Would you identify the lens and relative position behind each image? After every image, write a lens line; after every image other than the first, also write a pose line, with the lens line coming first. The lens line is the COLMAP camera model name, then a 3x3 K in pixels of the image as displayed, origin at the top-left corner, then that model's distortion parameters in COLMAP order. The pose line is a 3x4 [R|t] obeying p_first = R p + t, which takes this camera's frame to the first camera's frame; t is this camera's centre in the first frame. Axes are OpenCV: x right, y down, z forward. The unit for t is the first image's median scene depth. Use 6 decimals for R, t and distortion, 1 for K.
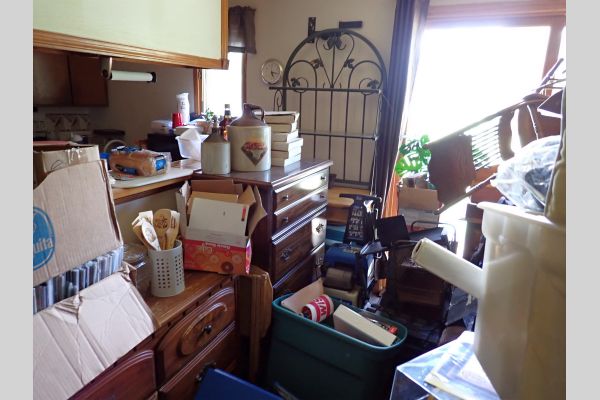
lens RADIAL K [[387.3, 0, 300.0], [0, 387.3, 200.0], [0, 0, 1]] dist [0.001080, 0.000949]
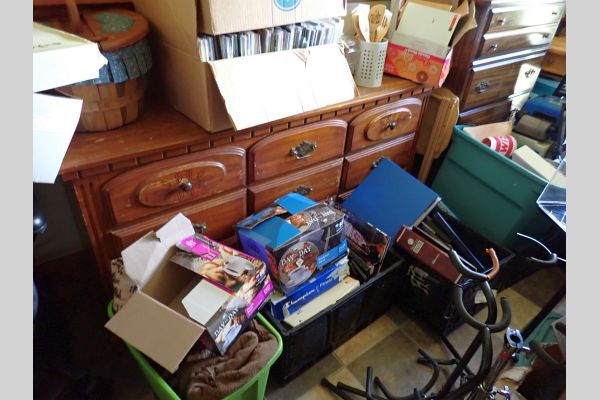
lens RADIAL K [[387.3, 0, 300.0], [0, 387.3, 200.0], [0, 0, 1]] dist [0.001080, 0.000949]
pose [[0.870188, 0.294965, -0.394675, 0.042070], [-0.157819, 0.925669, 0.343846, 0.175901], [0.466761, -0.236923, 0.852057, -0.153373]]
